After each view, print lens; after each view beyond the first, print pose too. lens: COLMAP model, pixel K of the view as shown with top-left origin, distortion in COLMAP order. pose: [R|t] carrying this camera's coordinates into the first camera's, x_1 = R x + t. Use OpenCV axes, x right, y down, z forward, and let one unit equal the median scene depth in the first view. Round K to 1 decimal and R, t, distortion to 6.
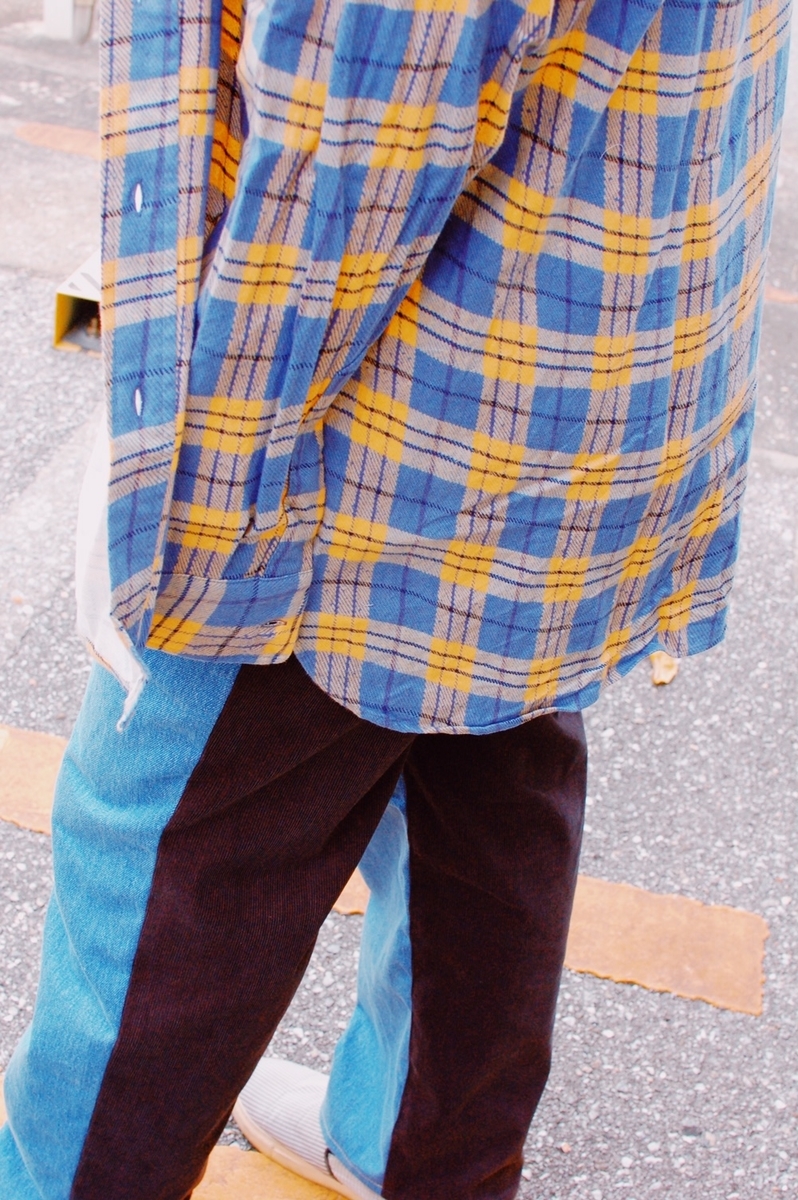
lens RADIAL K [[1764.4, 0, 399.0], [0, 1764.4, 600.0], [0, 0, 1]] dist [-0.083948, 0.099329]
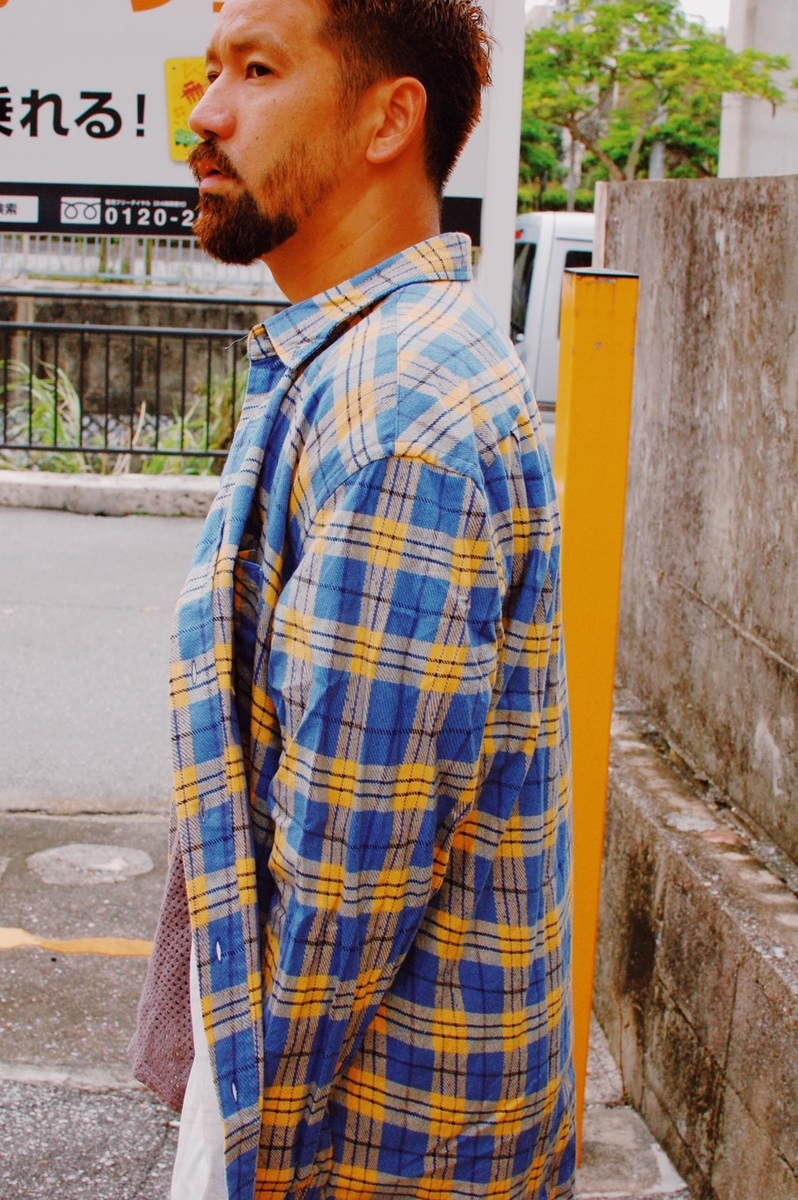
lens RADIAL K [[1764.4, 0, 399.0], [0, 1764.4, 600.0], [0, 0, 1]] dist [-0.083948, 0.099329]
pose [[0.972830, -0.068083, 0.221283, -0.268273], [0.149634, 0.914230, -0.376553, 0.068230], [-0.176666, 0.399434, 0.899579, -0.403105]]
